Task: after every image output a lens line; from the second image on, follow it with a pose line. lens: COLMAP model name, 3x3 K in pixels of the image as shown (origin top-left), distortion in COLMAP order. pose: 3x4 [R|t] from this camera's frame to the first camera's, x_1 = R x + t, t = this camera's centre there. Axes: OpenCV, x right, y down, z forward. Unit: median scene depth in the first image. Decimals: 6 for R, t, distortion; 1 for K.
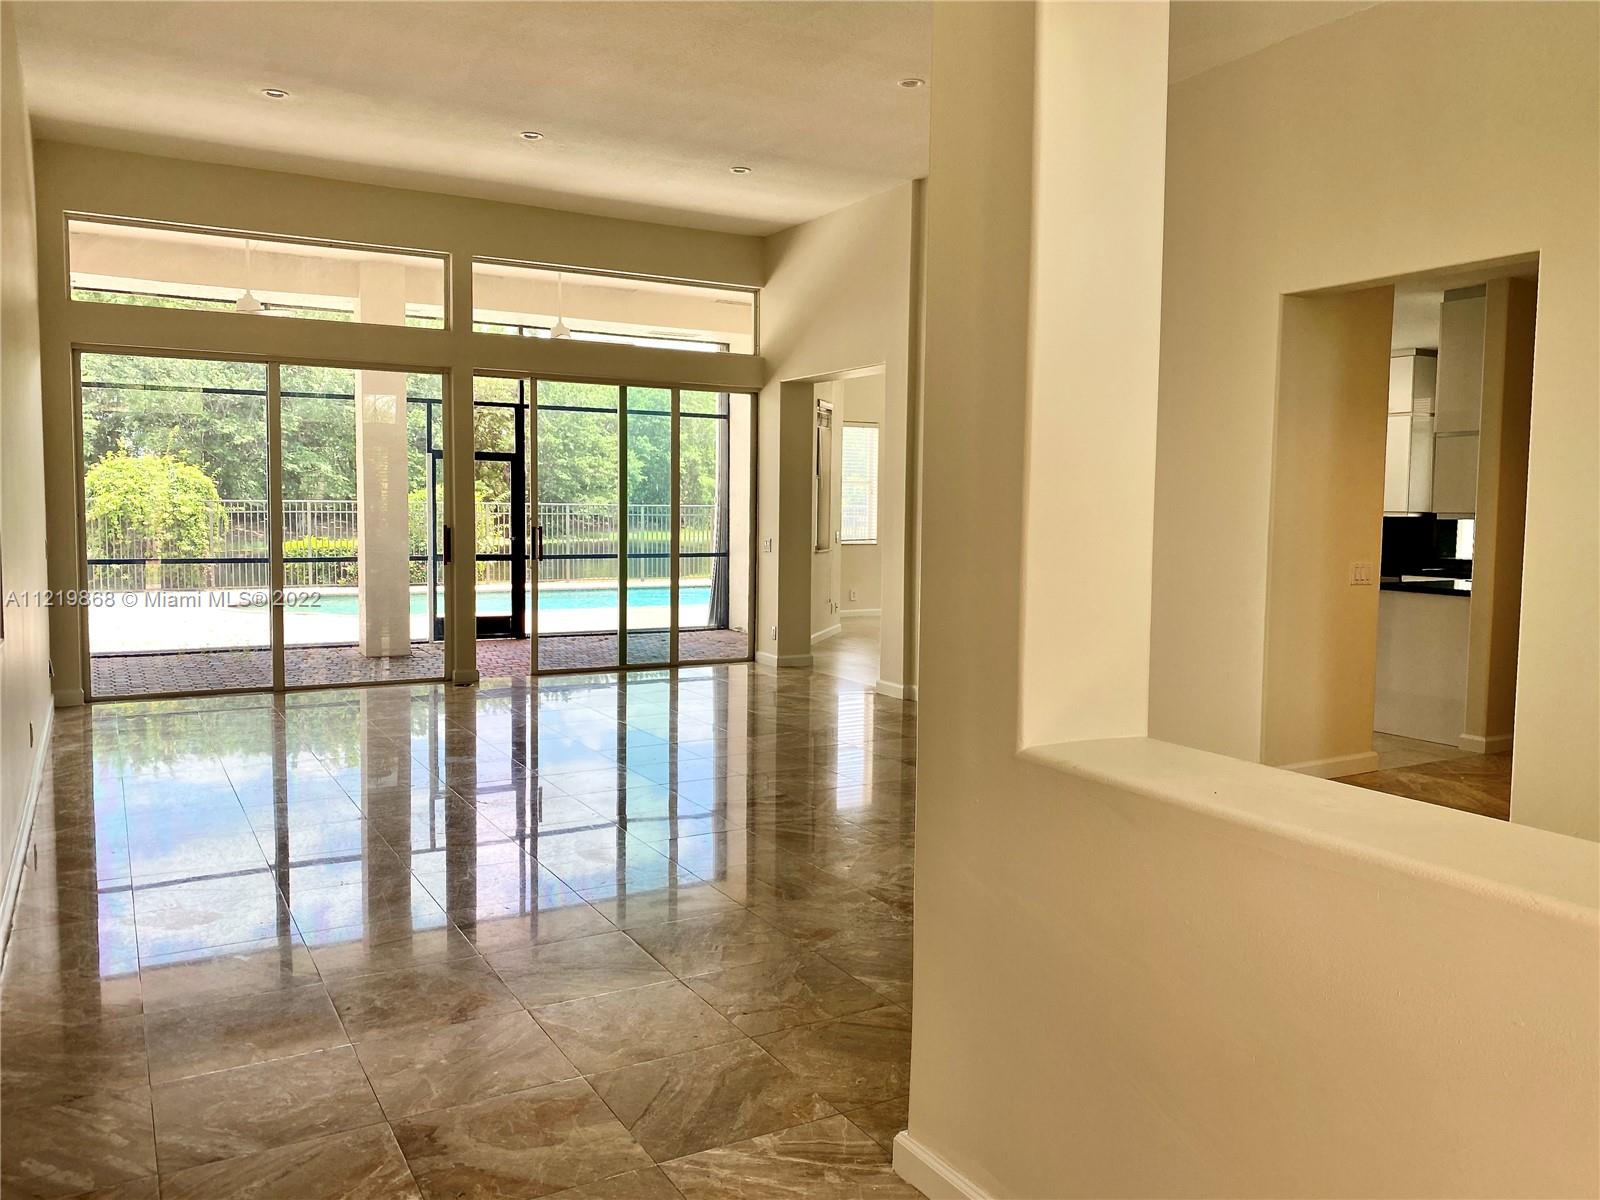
lens RADIAL K [[1224.3, 0, 805.6], [0, 1224.3, 593.4], [0, 0, 1]] dist [0.043964, -0.062871]
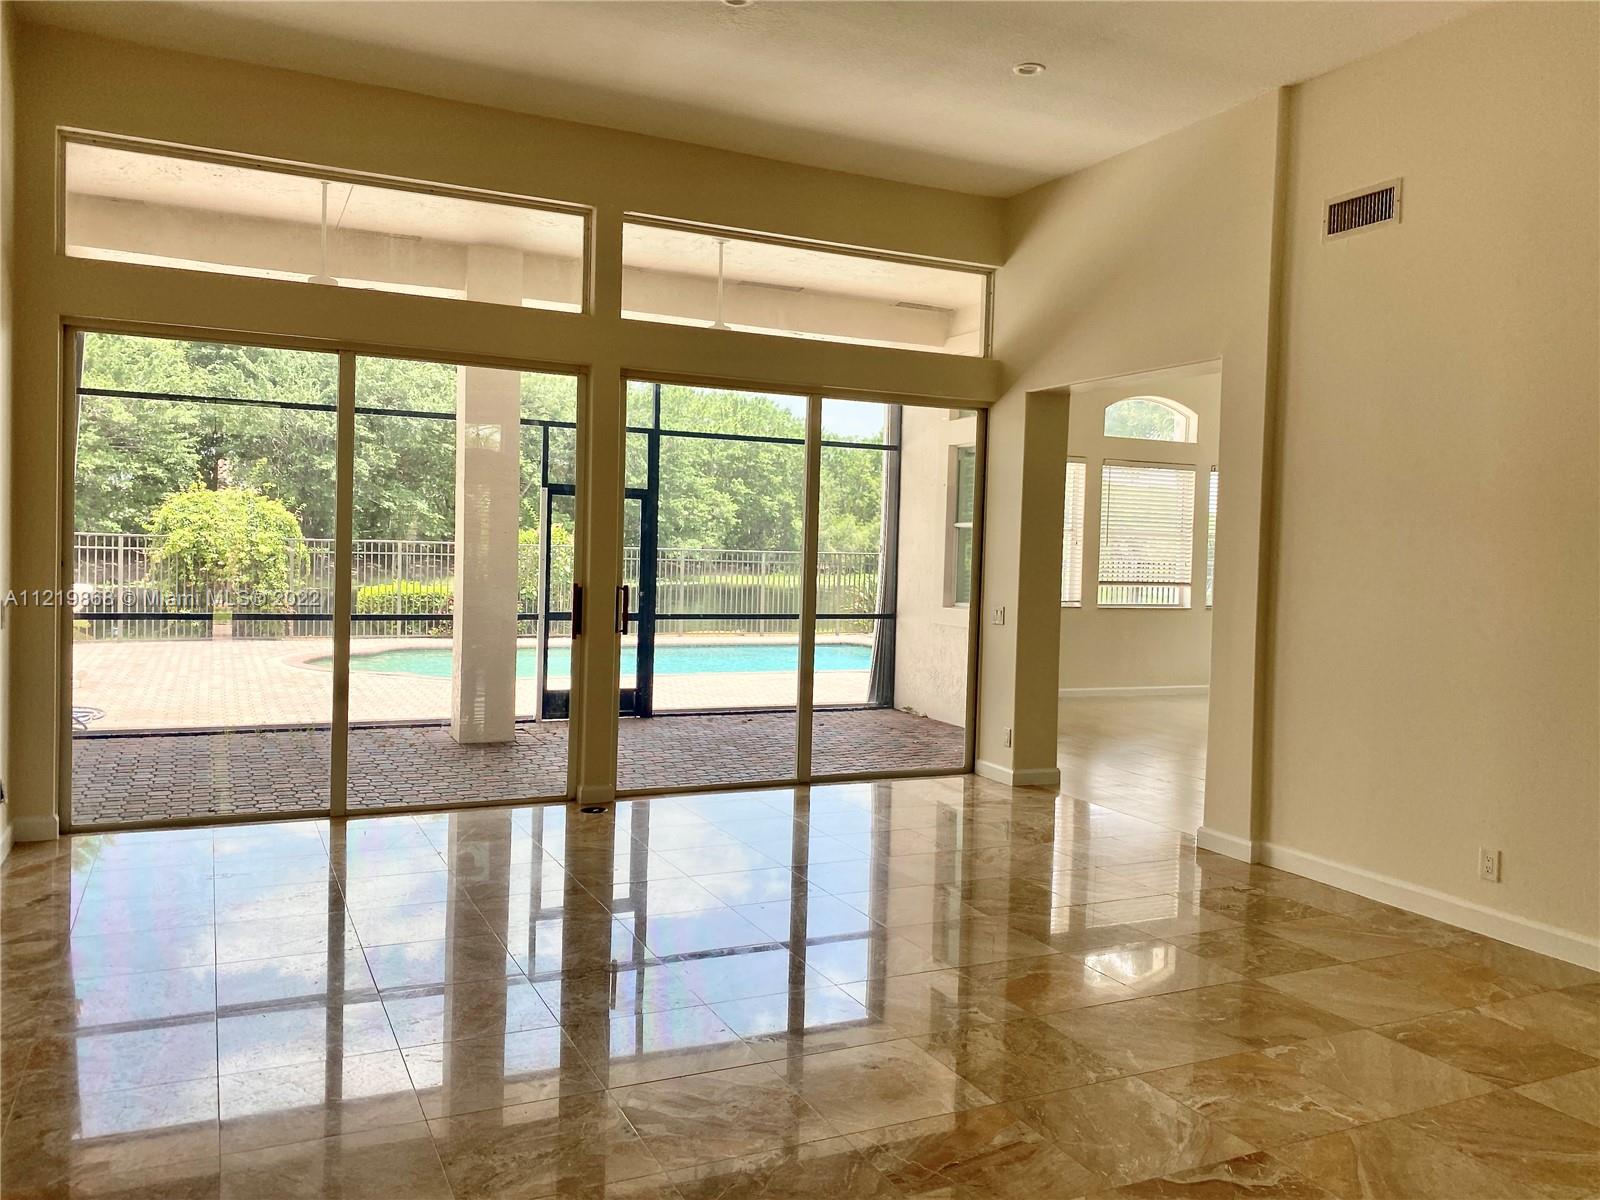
lens RADIAL K [[1224.3, 0, 806.8], [0, 1224.3, 589.2], [0, 0, 1]] dist [0.043964, -0.062871]
pose [[0.997591, 0.019876, -0.066463, -0.093336], [-0.022505, 0.998984, -0.039044, -0.022945], [0.065619, 0.040446, 0.997025, 0.249270]]
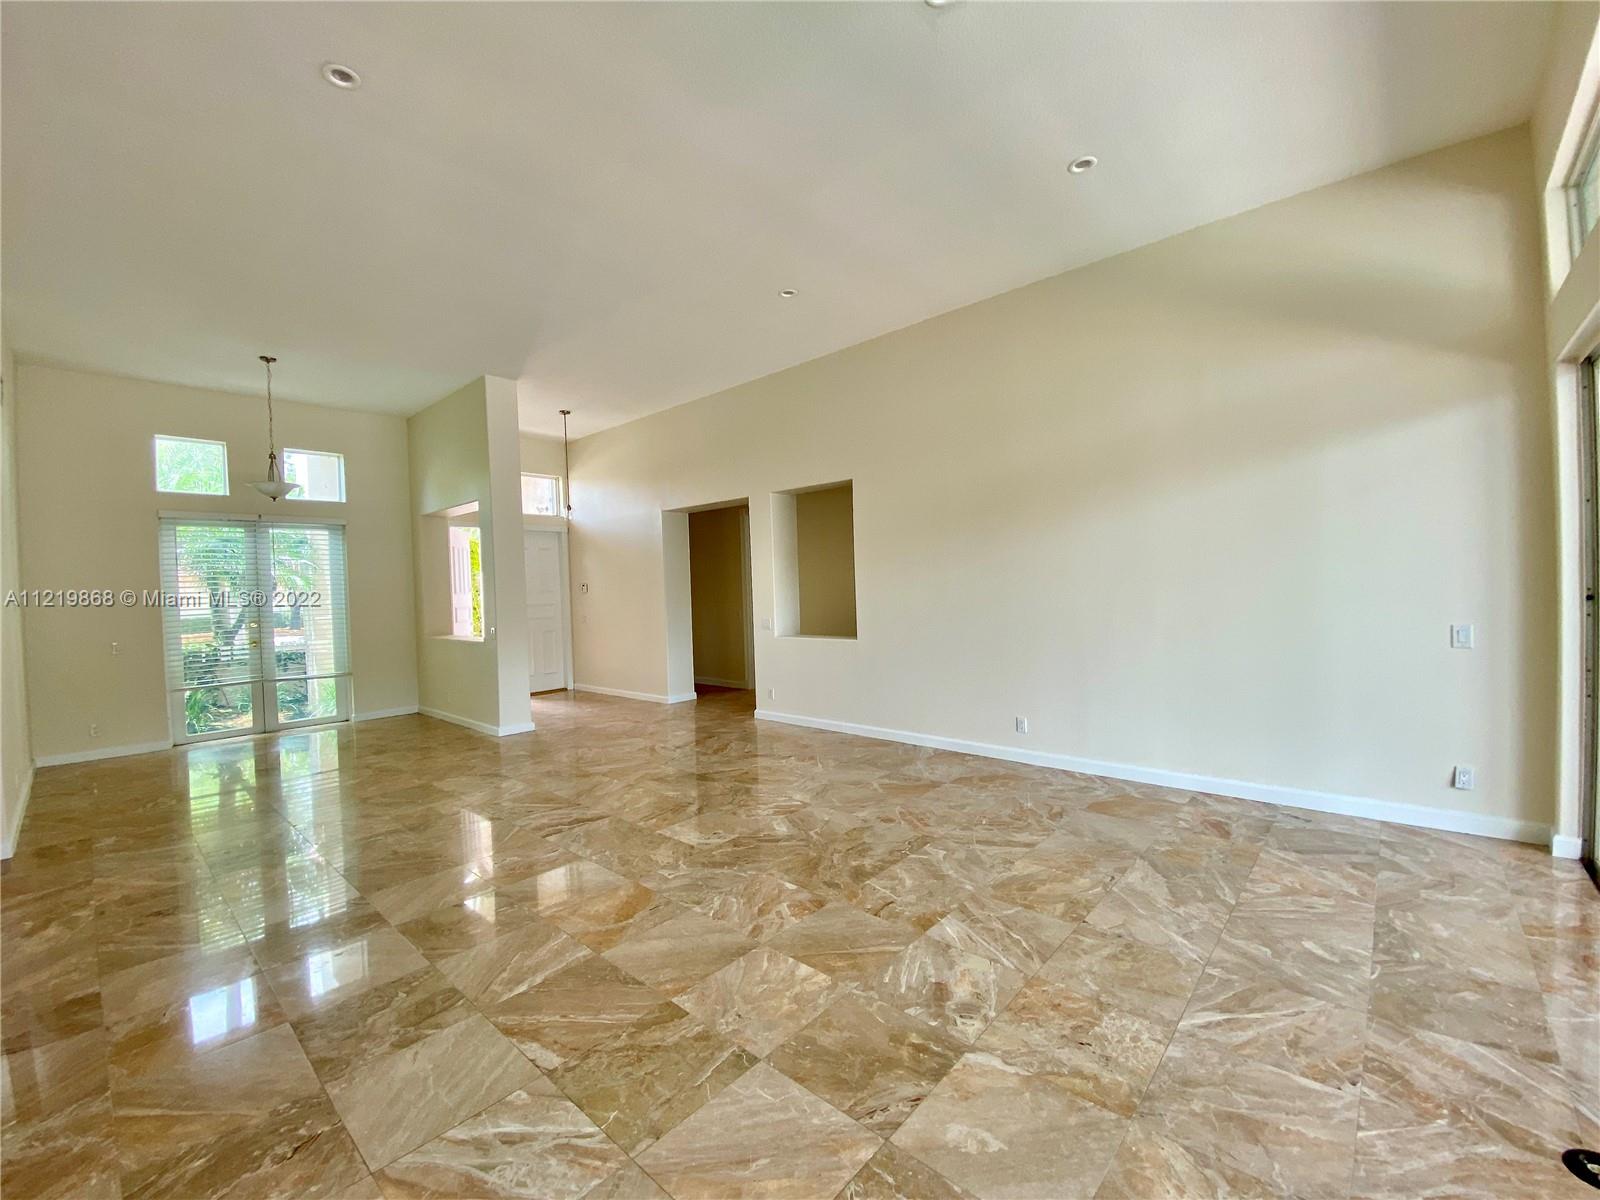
lens RADIAL K [[652.8, 0, 804.8], [0, 652.8, 599.1], [0, 0, 1]] dist [0.019831, -0.019694]
pose [[-0.948714, 0.025683, -0.315090, -0.033910], [-0.001718, 0.996261, 0.086377, -0.069412], [0.316130, 0.082488, -0.945123, 0.896933]]
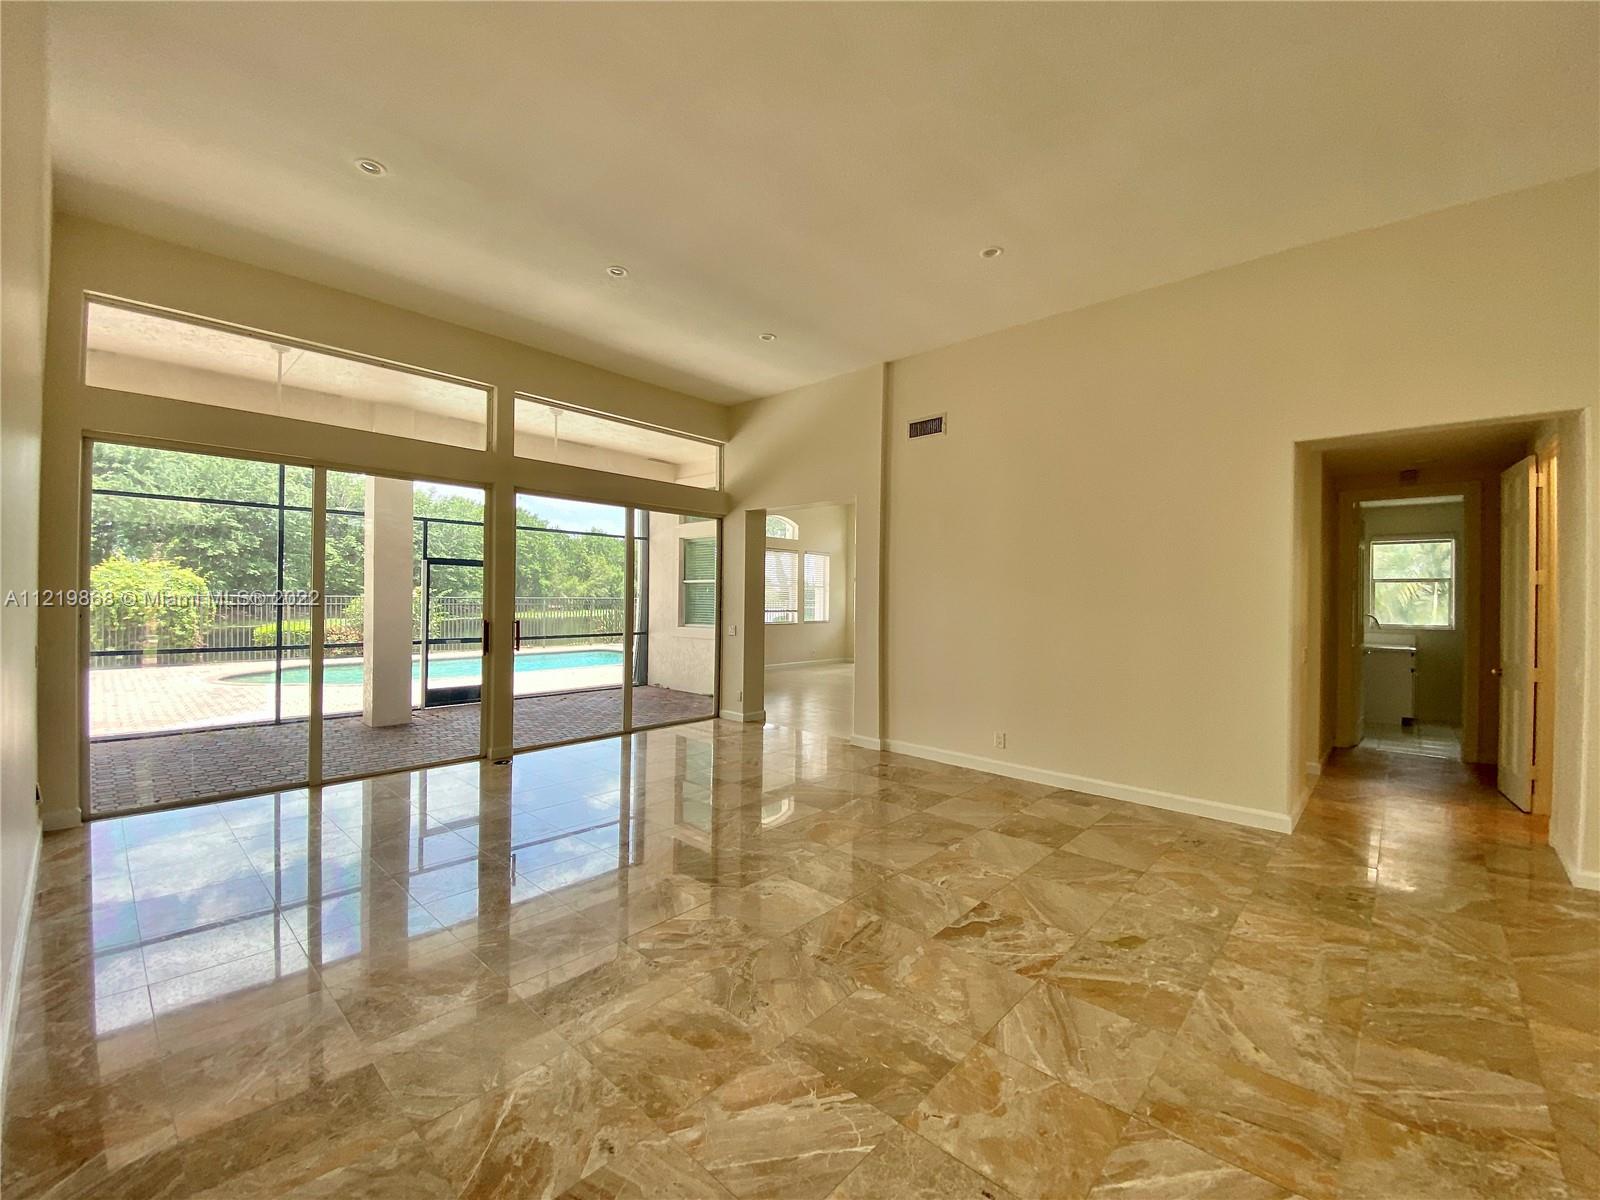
lens RADIAL K [[652.8, 0, 803.7], [0, 652.8, 598.5], [0, 0, 1]] dist [0.019831, -0.019694]
pose [[0.951700, 0.000167, 0.307030, -0.168040], [0.021032, 0.997615, -0.065736, -0.024721], [-0.306309, 0.069018, 0.949427, 0.280045]]
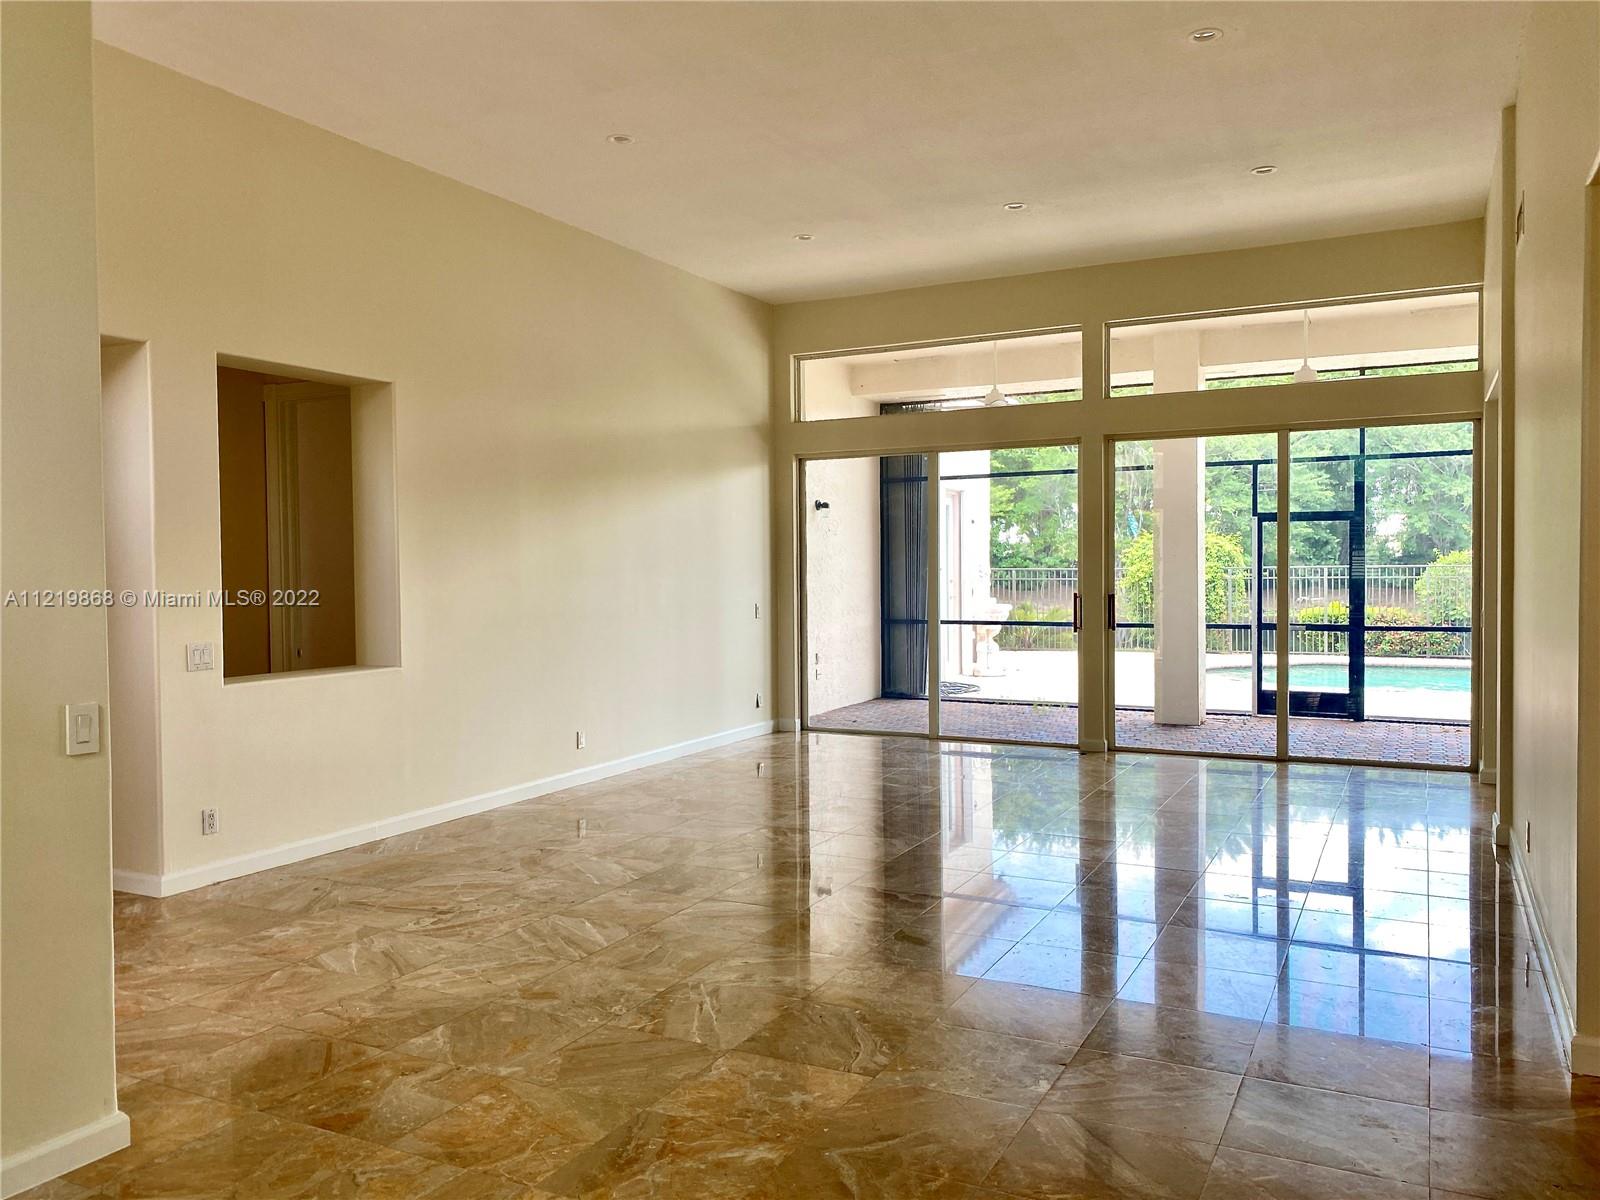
lens RADIAL K [[1224.3, 0, 791.2], [0, 1224.3, 597.3], [0, 0, 1]] dist [0.043964, -0.062871]
pose [[0.543129, 0.003317, -0.839643, 0.358929], [-0.044476, 0.998702, -0.024825, -0.013751], [0.838471, 0.050827, 0.542571, 0.217826]]
